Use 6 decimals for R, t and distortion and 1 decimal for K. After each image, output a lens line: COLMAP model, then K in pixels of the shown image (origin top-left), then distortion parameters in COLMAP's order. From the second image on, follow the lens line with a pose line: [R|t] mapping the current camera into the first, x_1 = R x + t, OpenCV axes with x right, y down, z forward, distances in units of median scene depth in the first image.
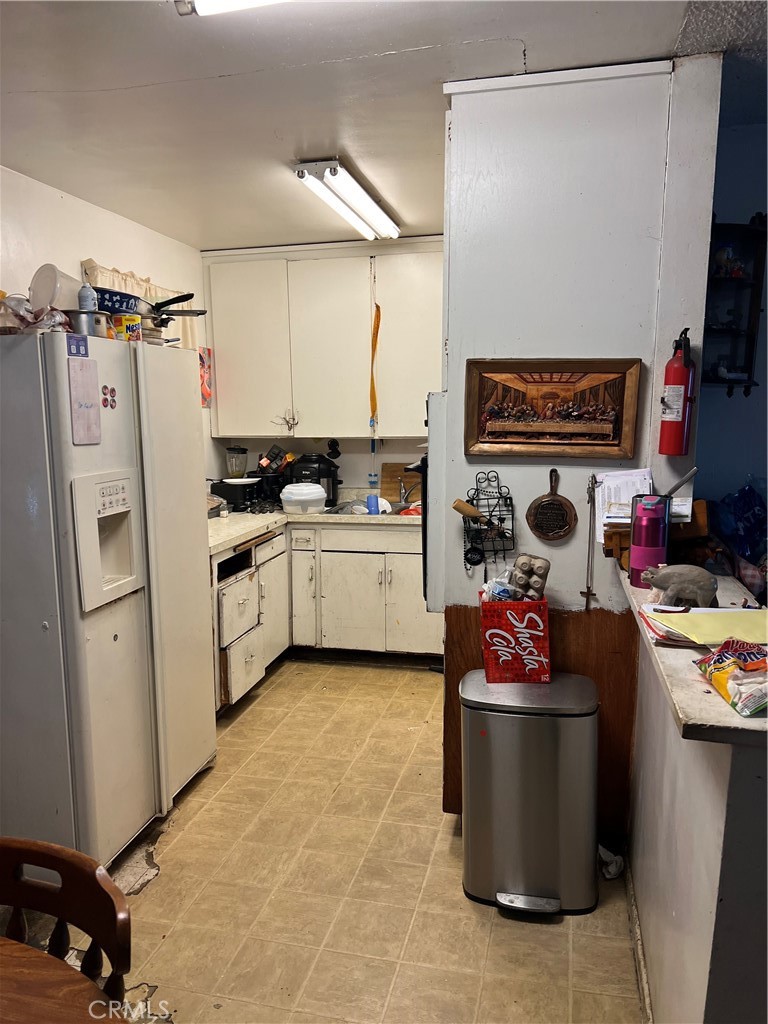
lens RADIAL K [[767.5, 0, 384.0], [0, 767.5, 512.0], [0, 0, 1]] dist [0.036869, -0.012437]
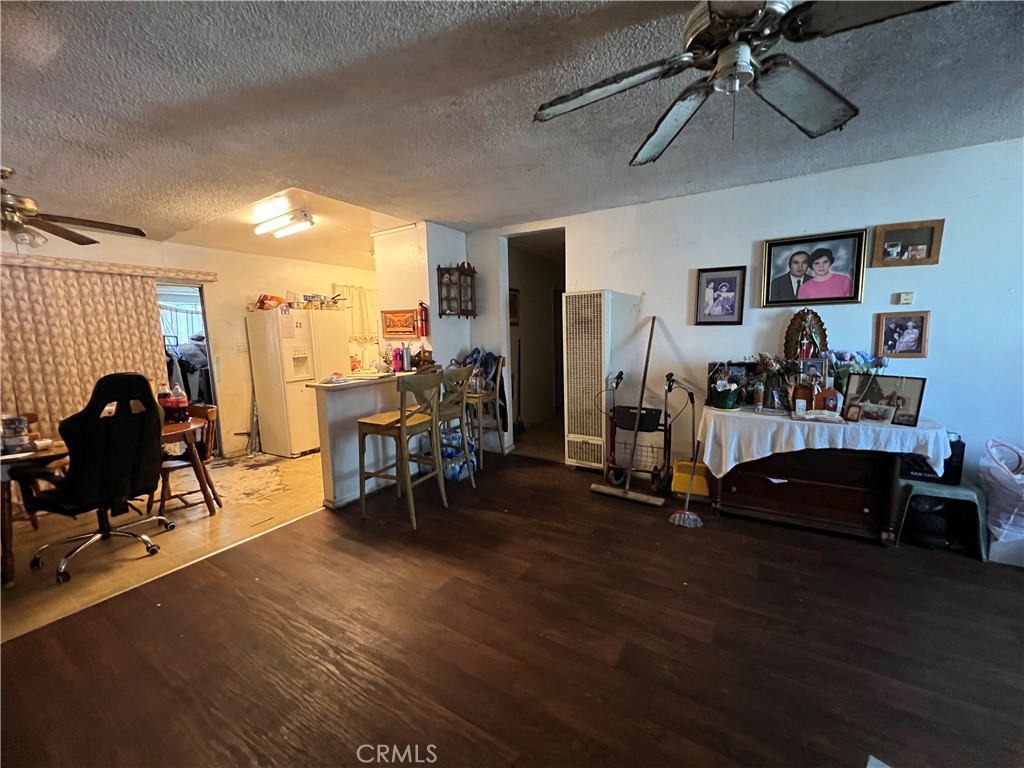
lens RADIAL K [[411.2, 0, 512.0], [0, 411.2, 384.0], [0, 0, 1]] dist [0.003134, 0.000377]
pose [[0.954293, 0.012655, -0.298606, 1.204660], [-0.017352, 0.999764, -0.013081, 0.139390], [0.298370, 0.017665, 0.954287, -0.554341]]
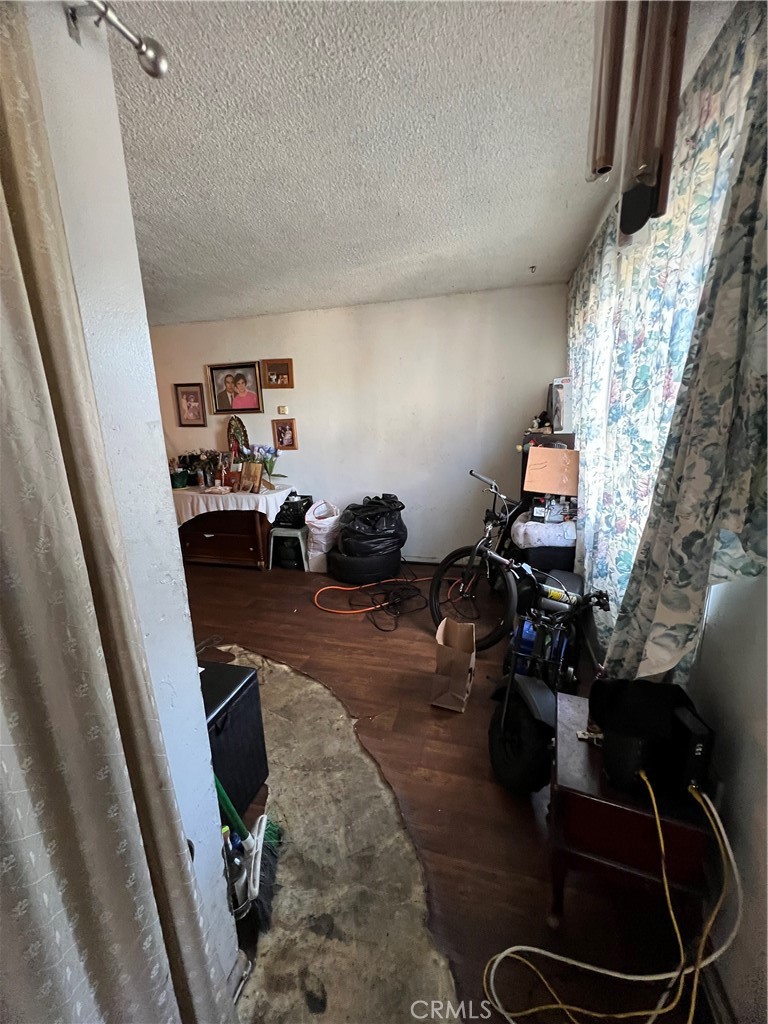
lens RADIAL K [[411.2, 0, 384.0], [0, 411.2, 512.0], [0, 0, 1]] dist [0.003134, 0.000377]
pose [[0.998856, -0.021912, -0.042493, 2.308474], [0.025528, 0.995924, 0.086507, 0.154818], [0.040424, -0.087493, 0.995345, -0.863112]]
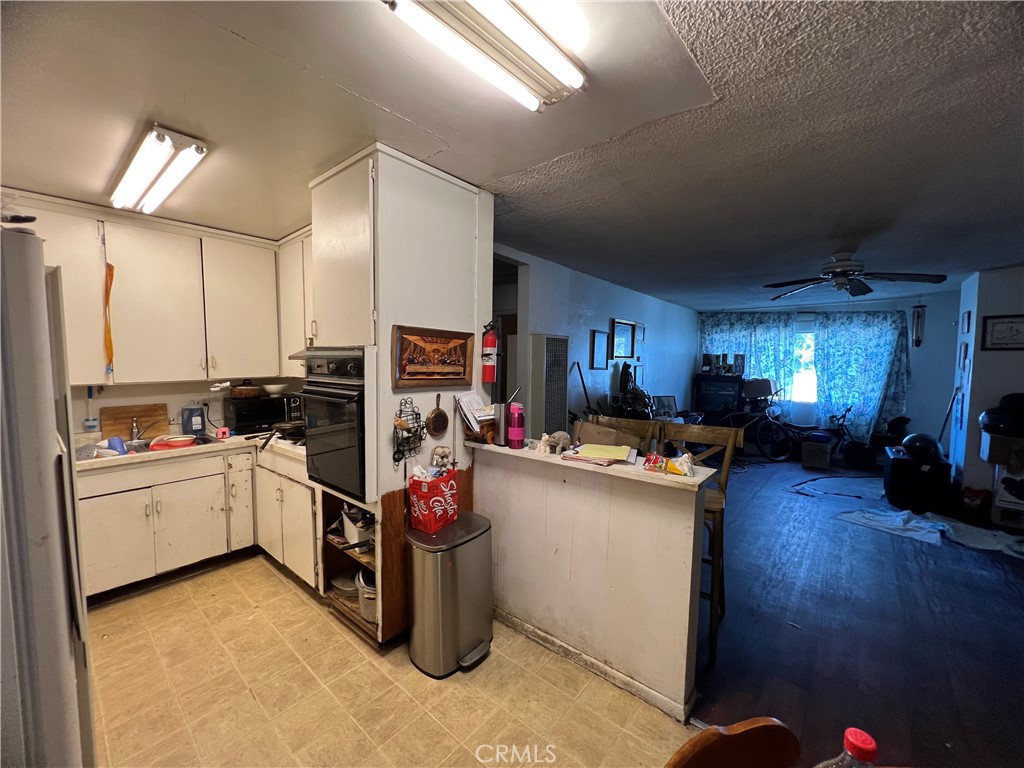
lens RADIAL K [[411.2, 0, 512.0], [0, 411.2, 384.0], [0, 0, 1]] dist [0.003134, 0.000377]
pose [[0.456286, -0.044494, 0.888720, -0.505628], [0.114779, 0.993348, -0.009198, -0.049981], [-0.882400, 0.106203, 0.458357, 0.438598]]
